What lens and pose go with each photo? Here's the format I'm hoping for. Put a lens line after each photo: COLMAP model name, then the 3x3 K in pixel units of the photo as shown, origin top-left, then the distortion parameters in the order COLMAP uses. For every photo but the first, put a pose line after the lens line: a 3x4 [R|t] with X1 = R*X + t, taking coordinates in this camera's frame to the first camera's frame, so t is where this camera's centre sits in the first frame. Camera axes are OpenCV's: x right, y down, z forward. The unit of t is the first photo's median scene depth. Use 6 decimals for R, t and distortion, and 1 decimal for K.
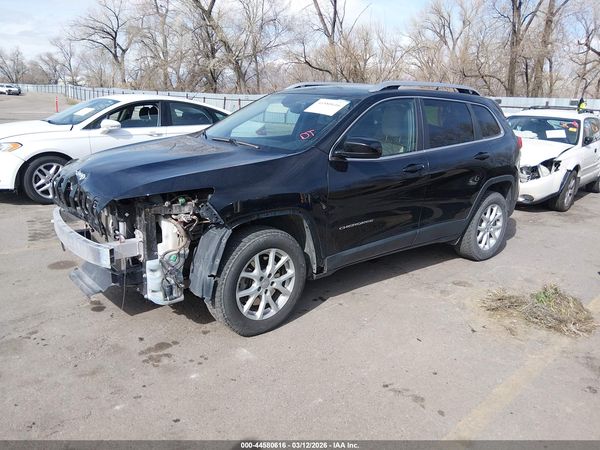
lens RADIAL K [[457.3, 0, 297.7], [0, 457.3, 225.8], [0, 0, 1]] dist [0.084556, -0.150234]
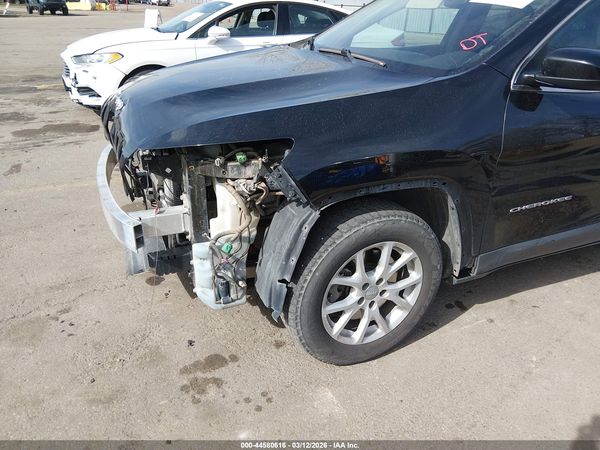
lens RADIAL K [[457.3, 0, 292.7], [0, 457.3, 225.7], [0, 0, 1]] dist [0.084556, -0.150234]
pose [[0.957774, 0.108647, -0.266206, -0.017051], [-0.061091, 0.981615, 0.180829, -0.071789], [0.280958, -0.156930, 0.946803, 0.395292]]
